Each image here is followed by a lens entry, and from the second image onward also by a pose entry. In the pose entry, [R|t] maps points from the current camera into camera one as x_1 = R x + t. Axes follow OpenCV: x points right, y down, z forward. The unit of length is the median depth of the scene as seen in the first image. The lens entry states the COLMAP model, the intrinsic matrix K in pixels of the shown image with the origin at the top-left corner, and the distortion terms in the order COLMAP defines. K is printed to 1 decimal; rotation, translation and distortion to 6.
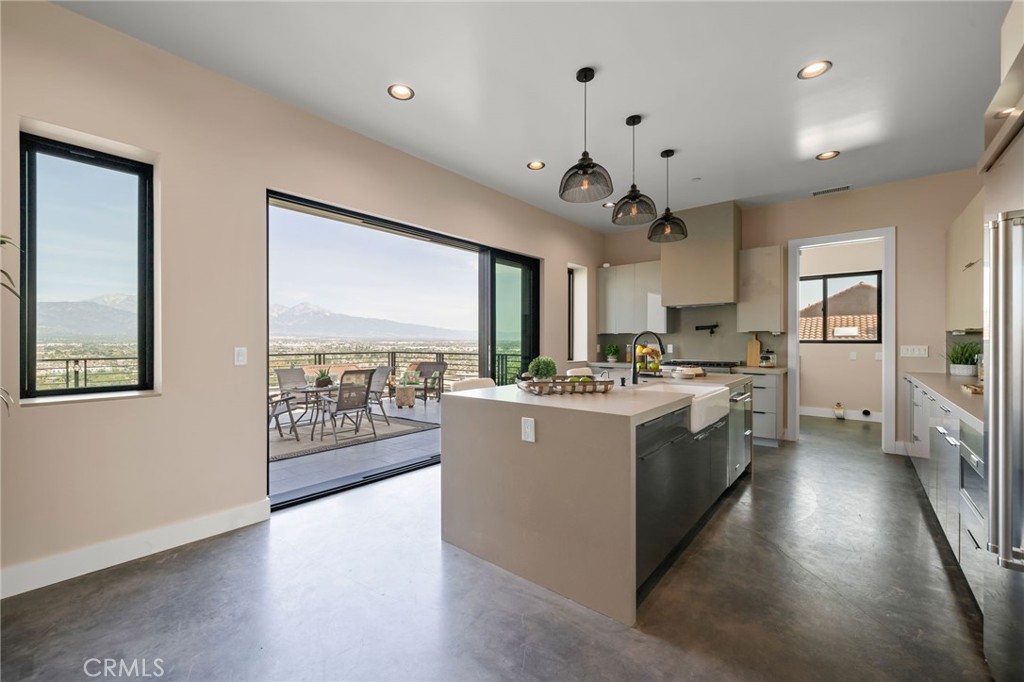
lens RADIAL K [[407.9, 0, 512.0], [0, 407.9, 341.0], [0, 0, 1]] dist [-0.001271, -0.000215]
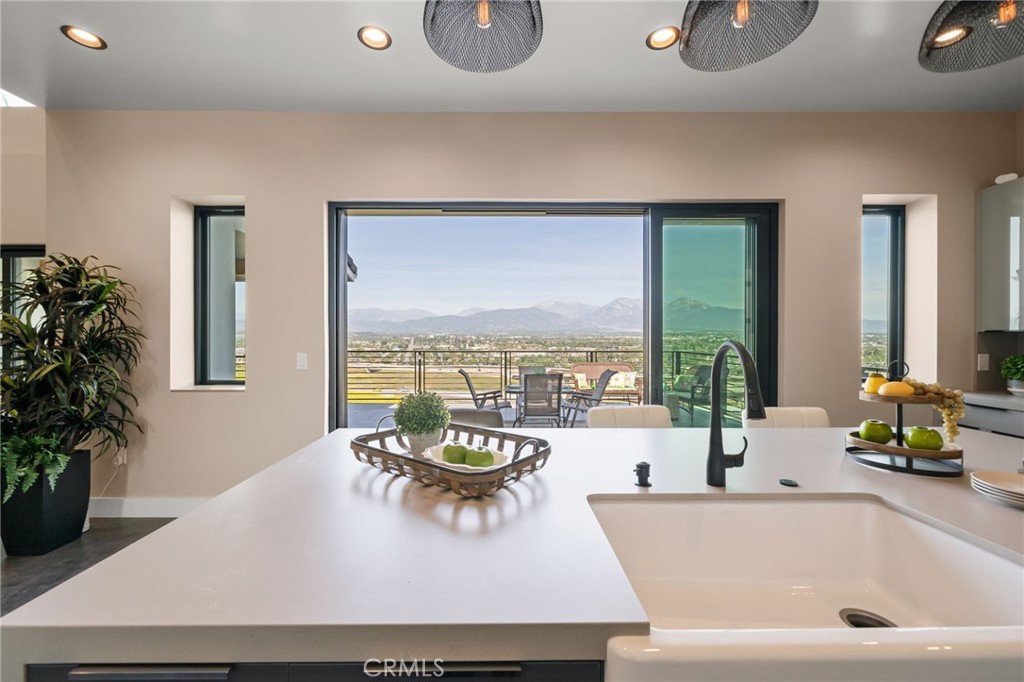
lens RADIAL K [[409.0, 0, 509.0], [0, 409.0, 335.9], [0, 0, 1]] dist [-0.001893, -0.000271]
pose [[0.646799, 0.001843, -0.762658, 0.222019], [0.000821, 0.999995, 0.003114, -0.014173], [0.762660, -0.002640, 0.646794, 0.296061]]
